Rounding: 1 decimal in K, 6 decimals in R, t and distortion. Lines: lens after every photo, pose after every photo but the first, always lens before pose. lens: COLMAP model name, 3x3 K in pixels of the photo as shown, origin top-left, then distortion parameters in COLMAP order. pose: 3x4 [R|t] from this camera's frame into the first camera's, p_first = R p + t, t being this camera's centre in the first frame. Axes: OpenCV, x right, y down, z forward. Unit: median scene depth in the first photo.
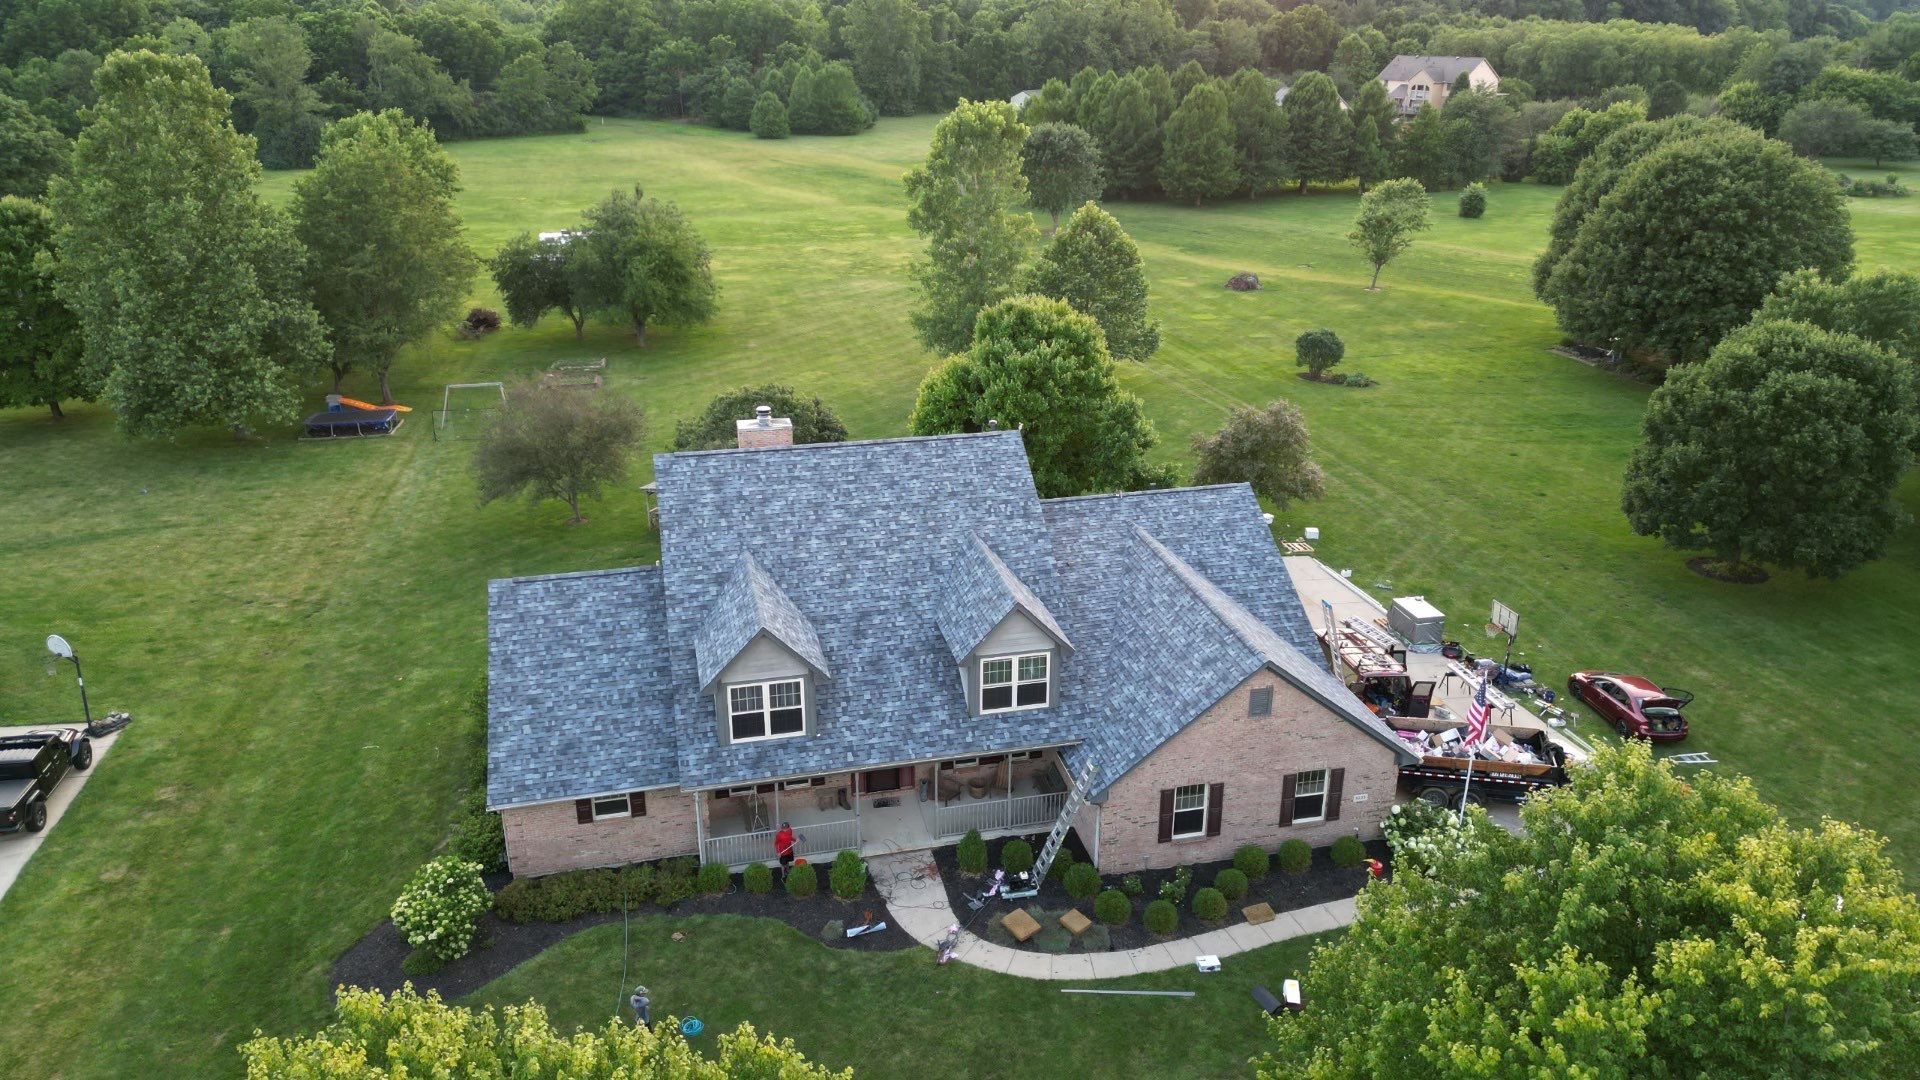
lens RADIAL K [[1341.5, 0, 961.0], [0, 1341.5, 527.5], [0, 0, 1]] dist [0.066409, -0.065316]
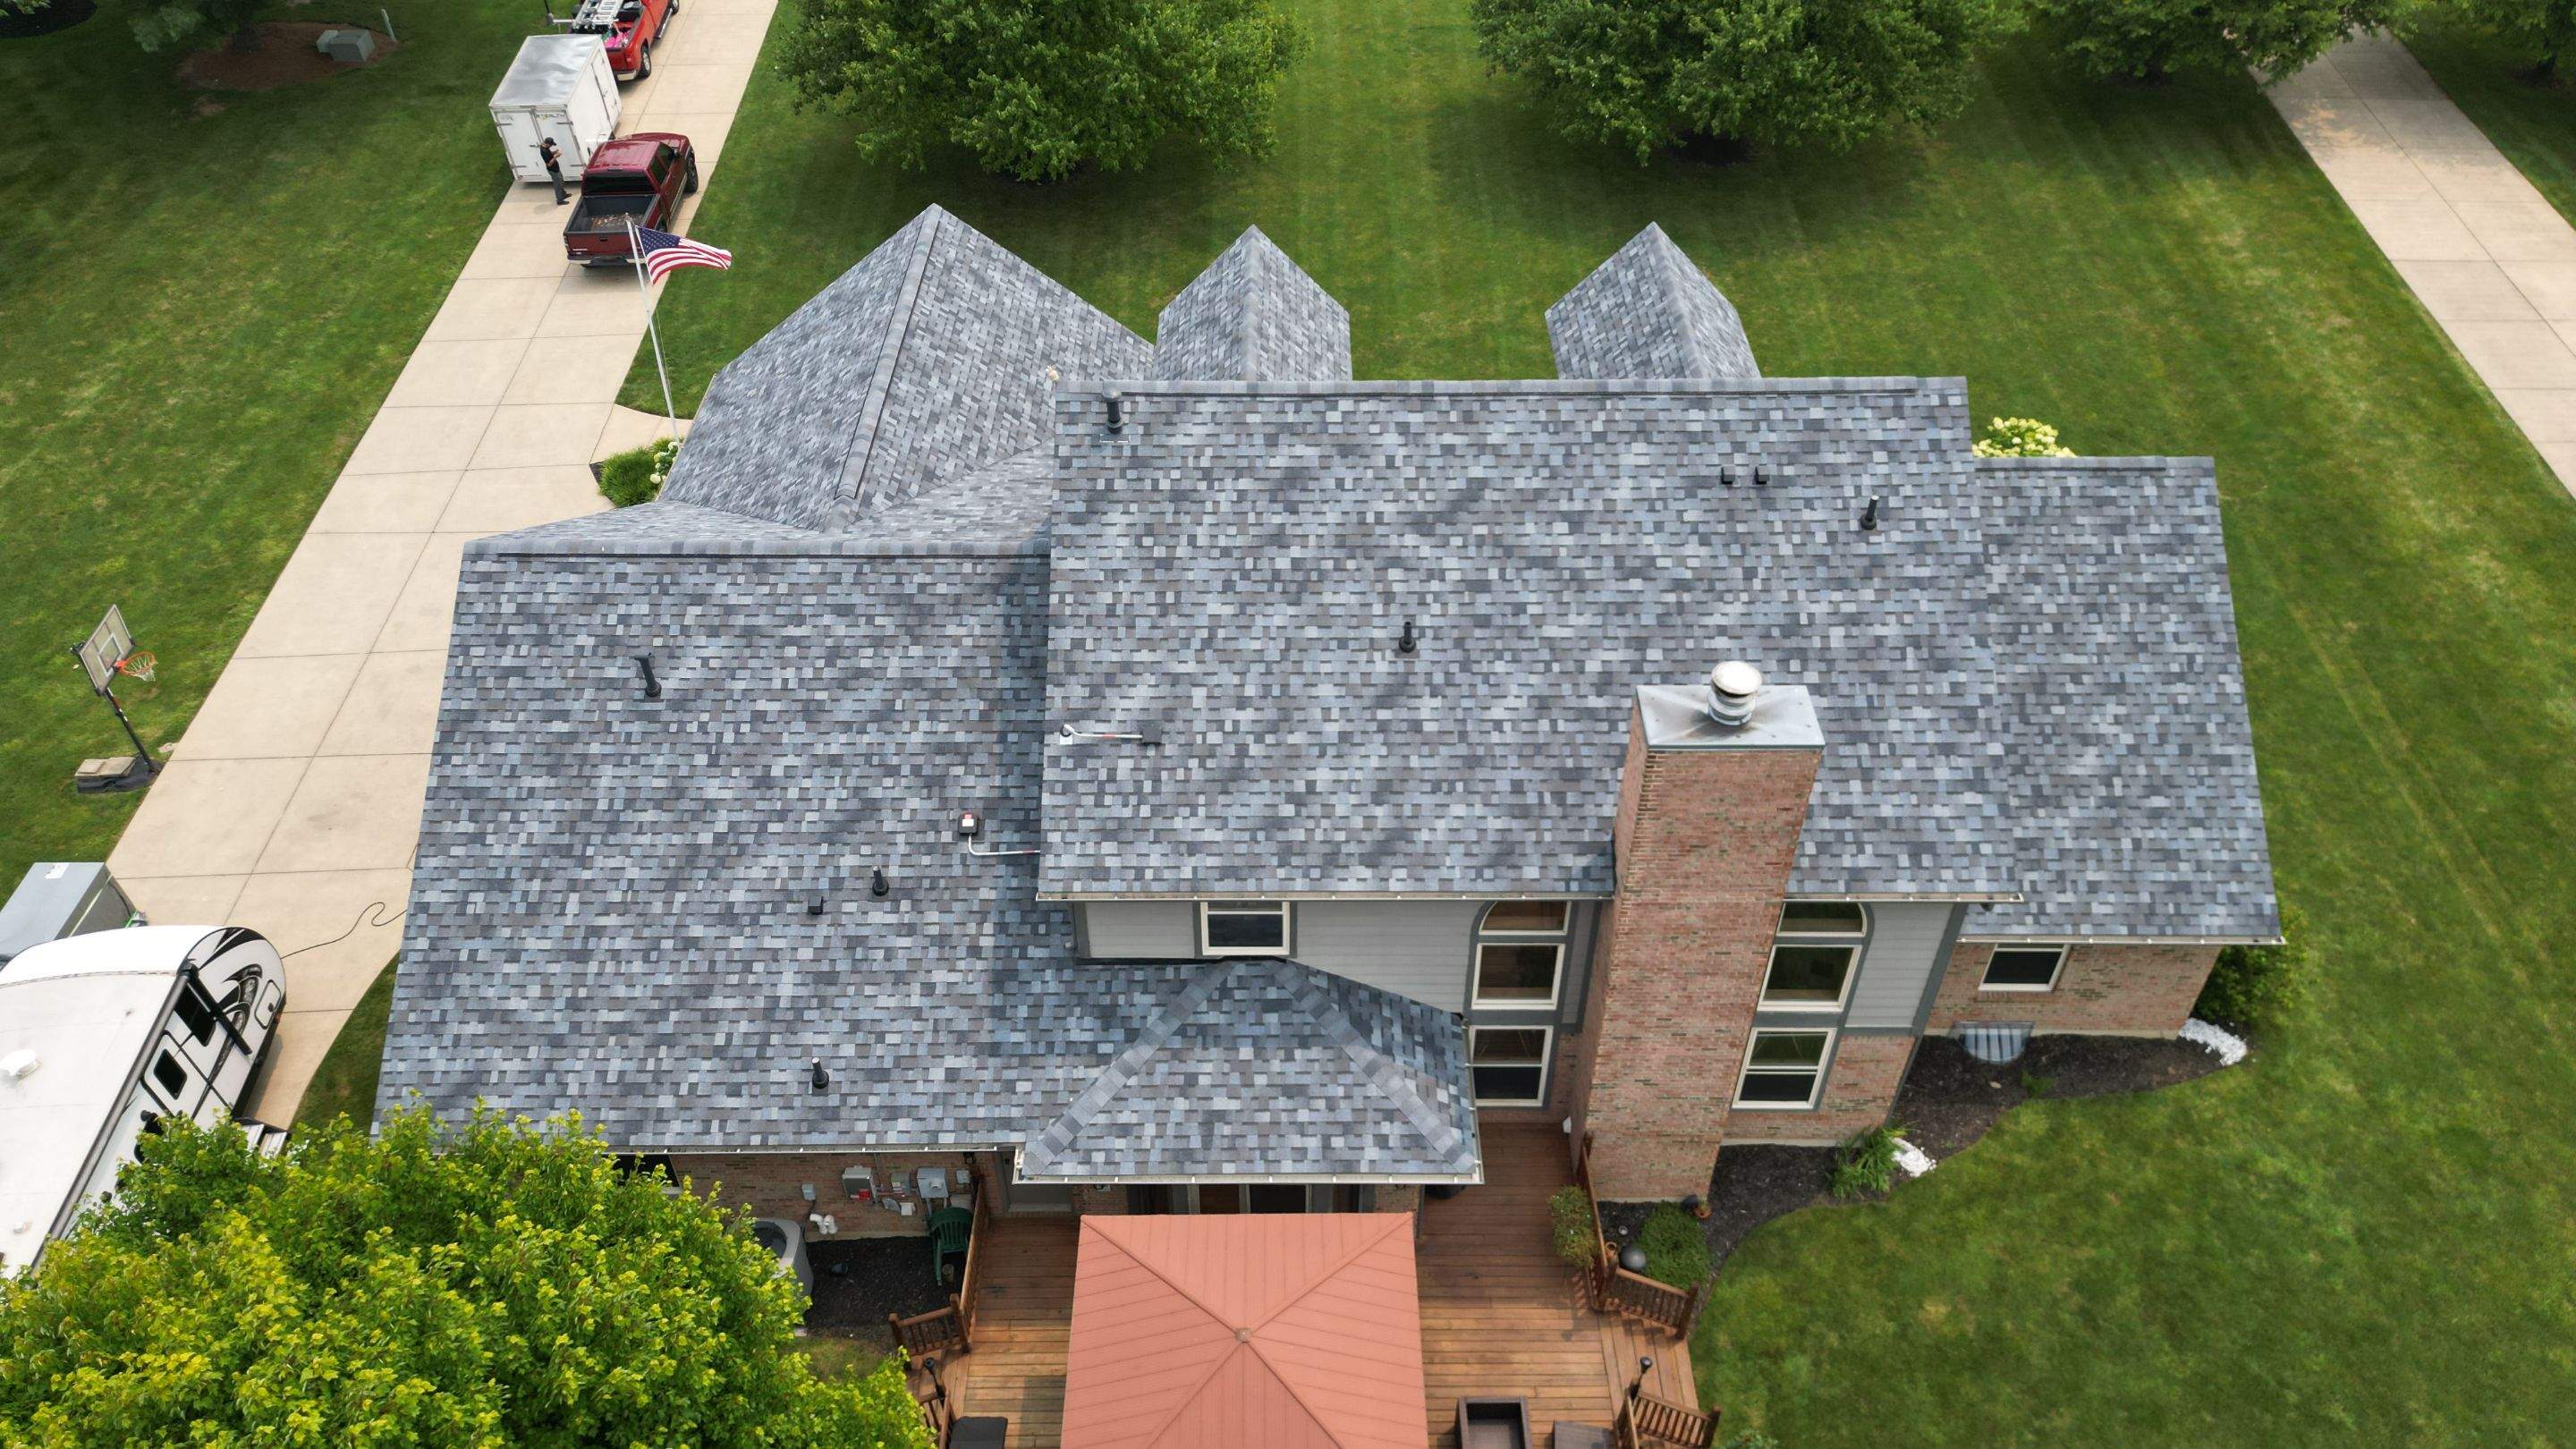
lens RADIAL K [[1800.7, 0, 1283.8], [0, 1800.7, 731.5], [0, 0, 1]] dist [0.067622, -0.063185]
pose [[-0.973047, -0.152270, 0.173187, -0.147009], [0.086111, 0.456764, 0.885410, -0.556878], [-0.213927, 0.876459, -0.431341, 1.479026]]
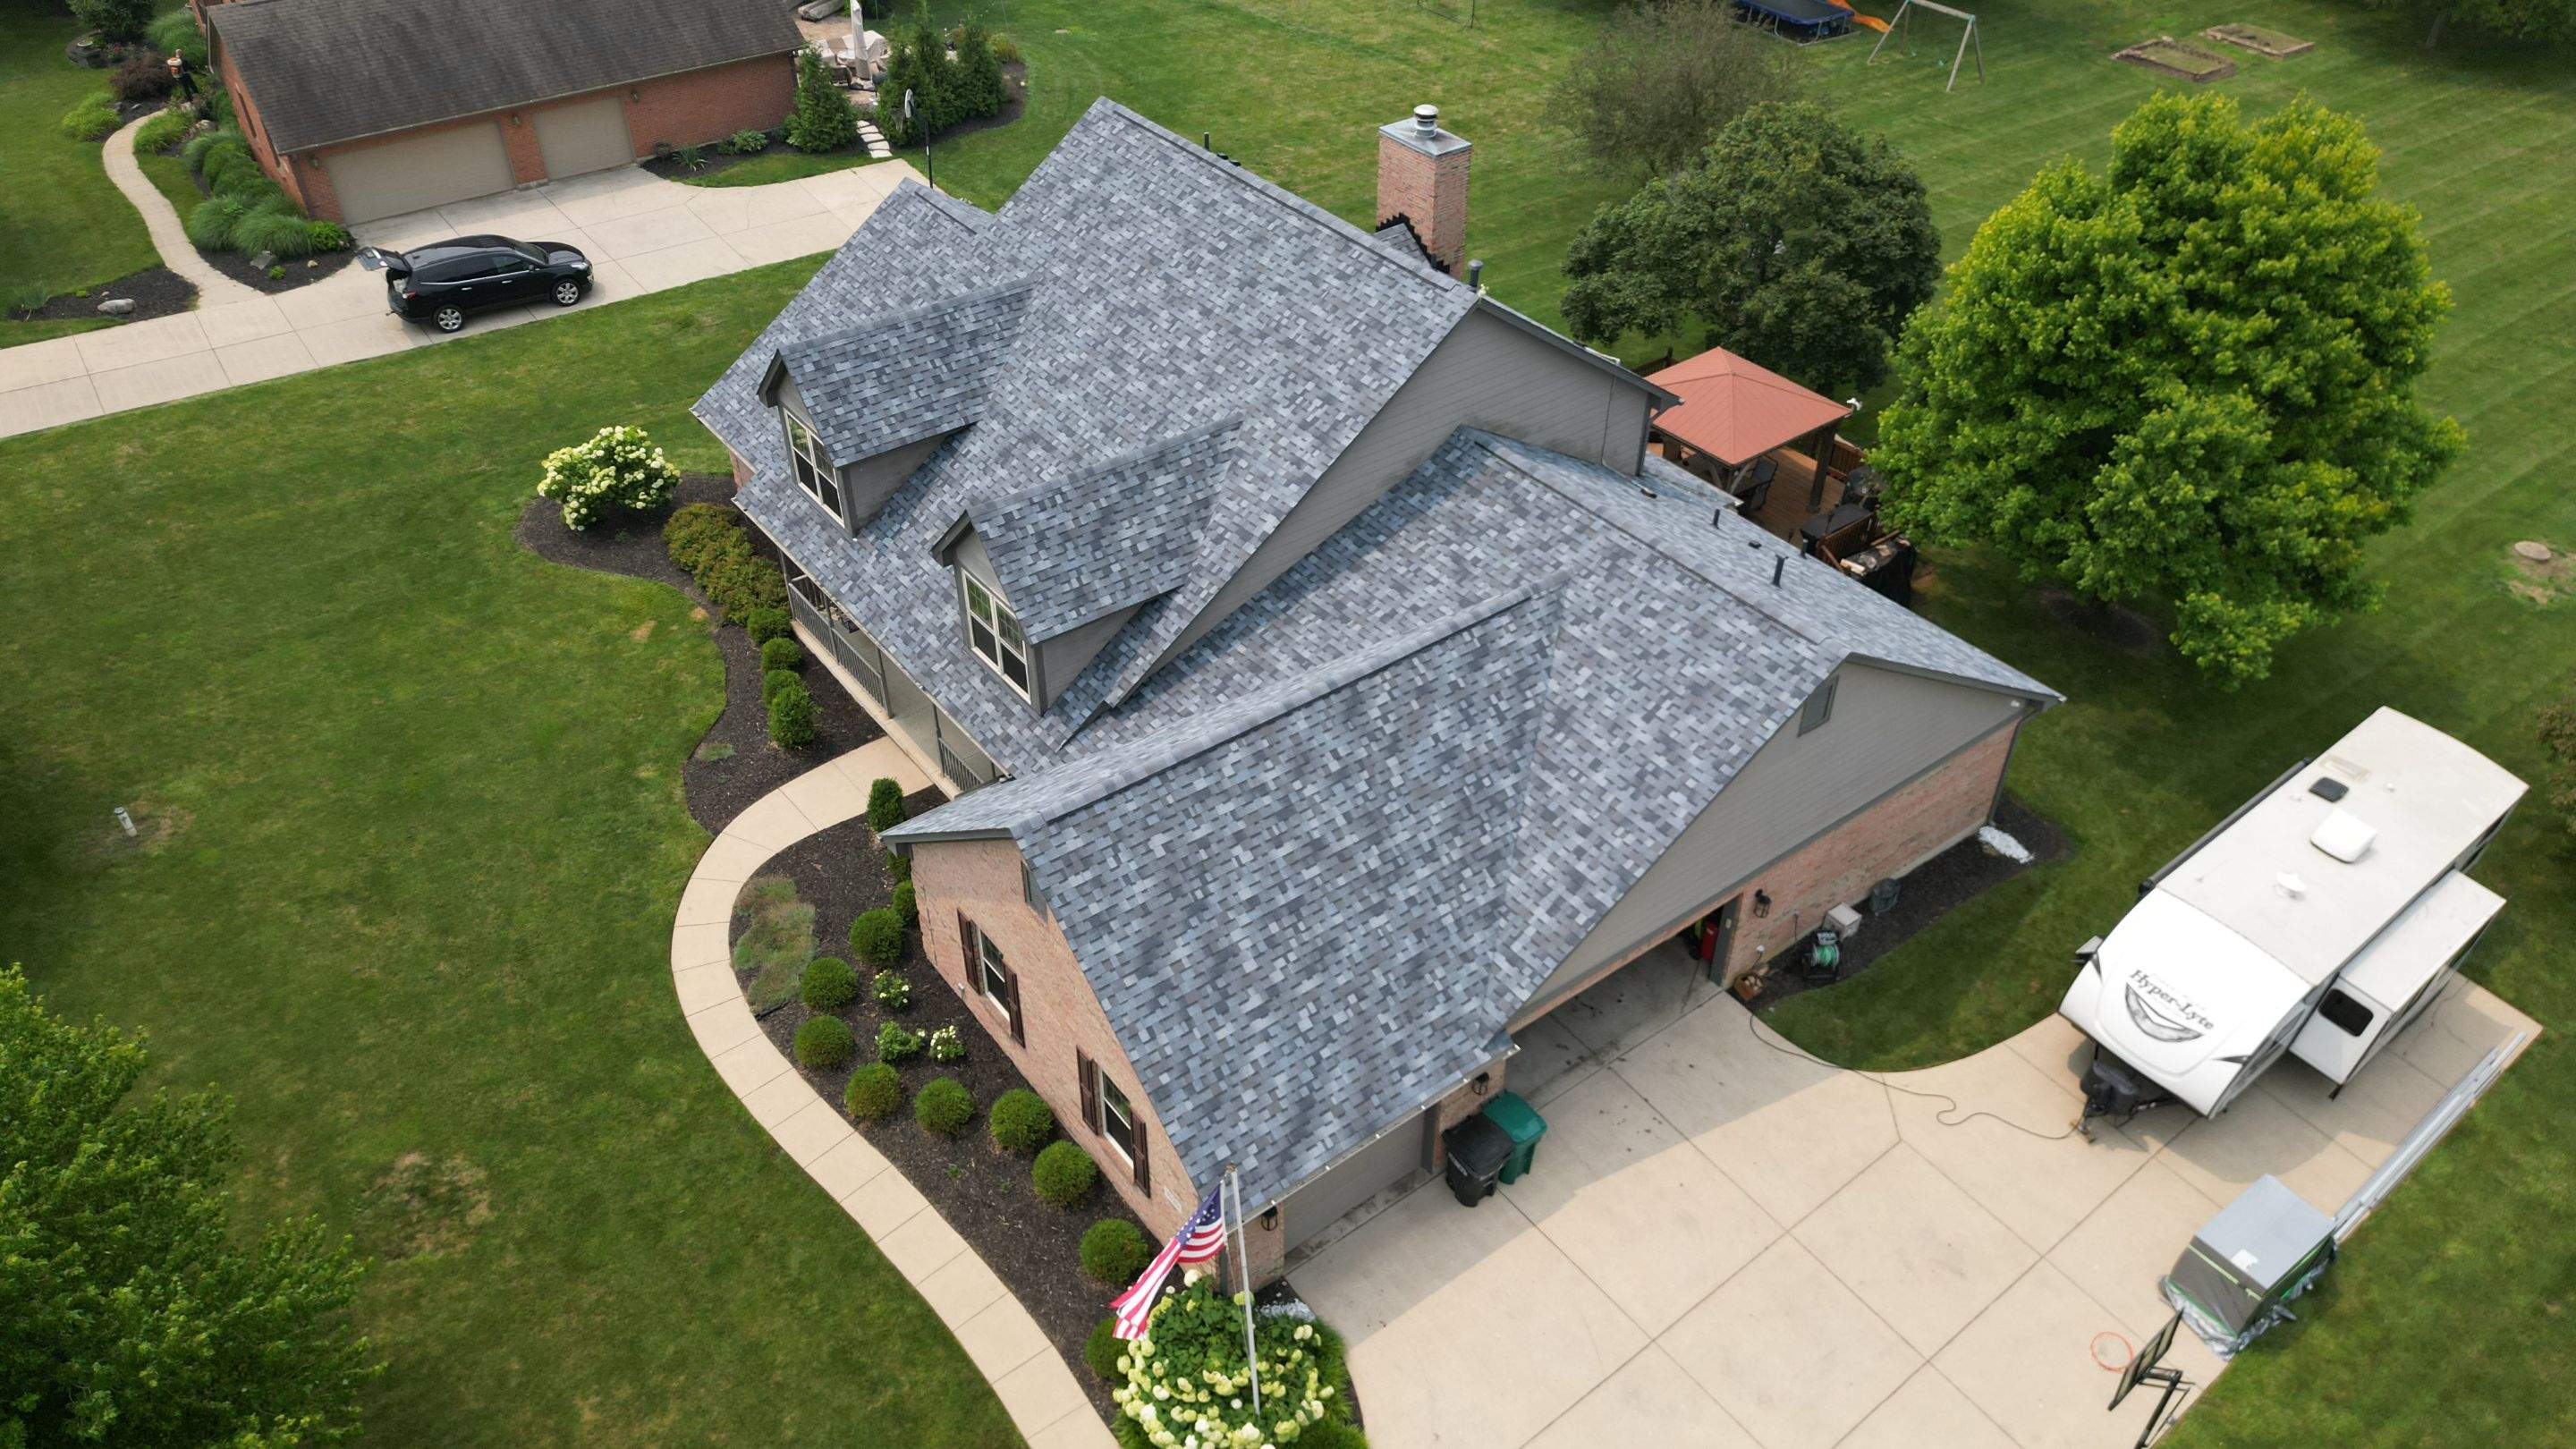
lens RADIAL K [[1800.7, 0, 1303.4], [0, 1800.7, 735.5], [0, 0, 1]] dist [0.067622, -0.063185]
pose [[0.410365, 0.573500, -0.709012, 0.680083], [-0.338290, 0.817753, 0.465660, -0.265834], [0.846853, 0.048761, 0.529587, 0.664254]]
